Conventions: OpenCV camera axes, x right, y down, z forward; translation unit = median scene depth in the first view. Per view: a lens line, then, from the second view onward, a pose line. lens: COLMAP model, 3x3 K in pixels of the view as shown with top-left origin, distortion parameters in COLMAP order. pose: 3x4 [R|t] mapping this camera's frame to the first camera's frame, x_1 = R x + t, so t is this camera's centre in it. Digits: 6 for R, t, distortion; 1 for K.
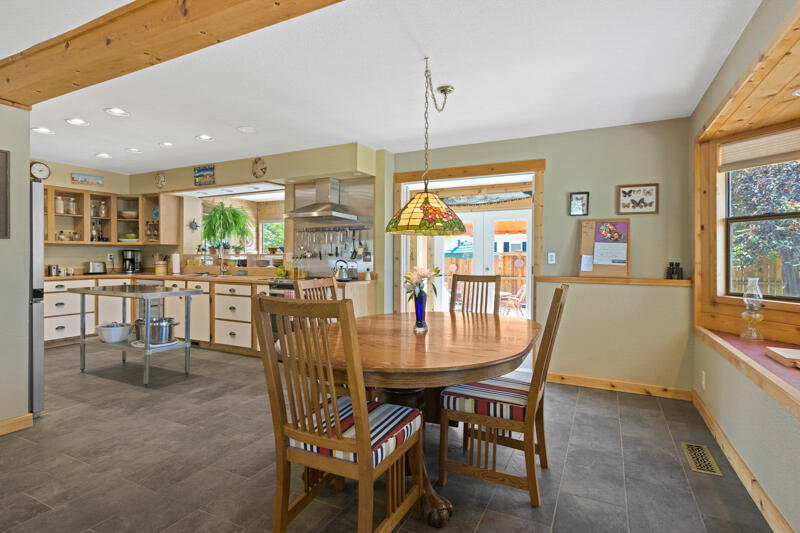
lens RADIAL K [[404.6, 0, 403.9], [0, 404.6, 265.8], [0, 0, 1]] dist [0.001630, 0.000388]
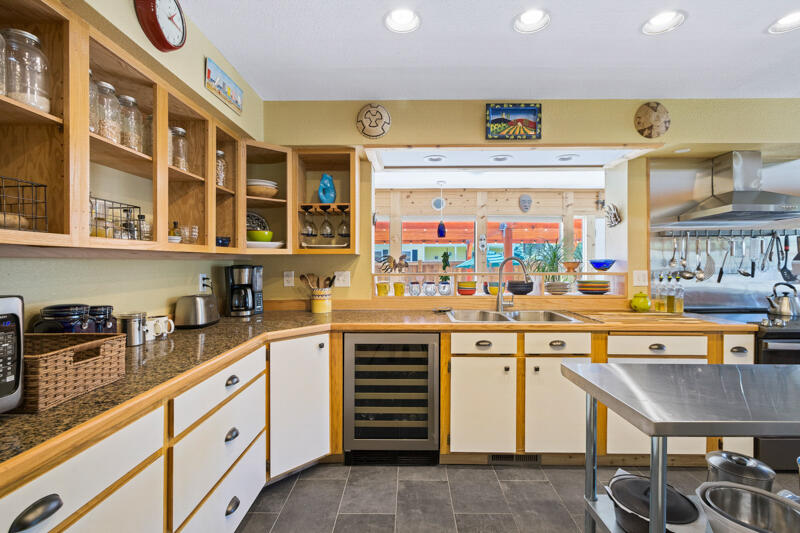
lens RADIAL K [[378.1, 0, 401.5], [0, 378.1, 263.1], [0, 0, 1]] dist [-0.002652, -0.000573]
pose [[0.904771, -0.004074, 0.425878, -0.748305], [0.014528, 0.999668, -0.021302, -0.032612], [-0.425649, 0.025461, 0.904530, 0.574007]]
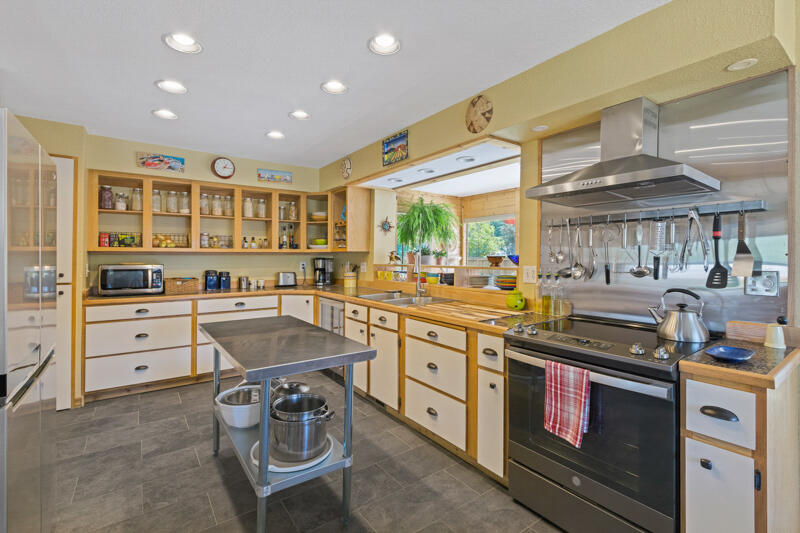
lens RADIAL K [[367.9, 0, 396.9], [0, 367.9, 255.0], [0, 0, 1]] dist [-0.002243, -0.000245]
pose [[0.878879, -0.004249, -0.477025, -0.182171], [-0.009013, 0.999634, -0.025511, -0.029301], [0.476959, 0.026720, 0.878519, 0.428363]]
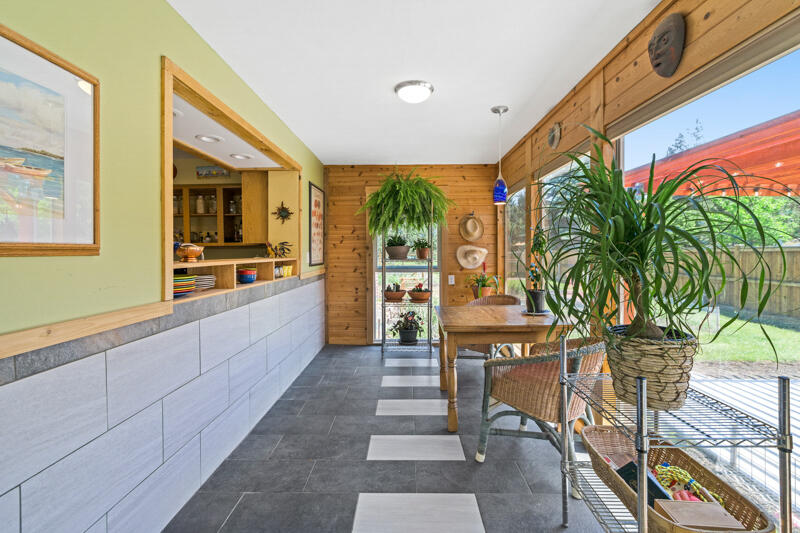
lens RADIAL K [[367.9, 0, 396.9], [0, 367.9, 255.0], [0, 0, 1]] dist [-0.002243, -0.000245]
pose [[0.413151, 0.004687, -0.910651, 0.101629], [-0.011237, 0.999937, 0.000049, -0.035651], [0.910593, 0.010213, 0.413177, 0.981431]]
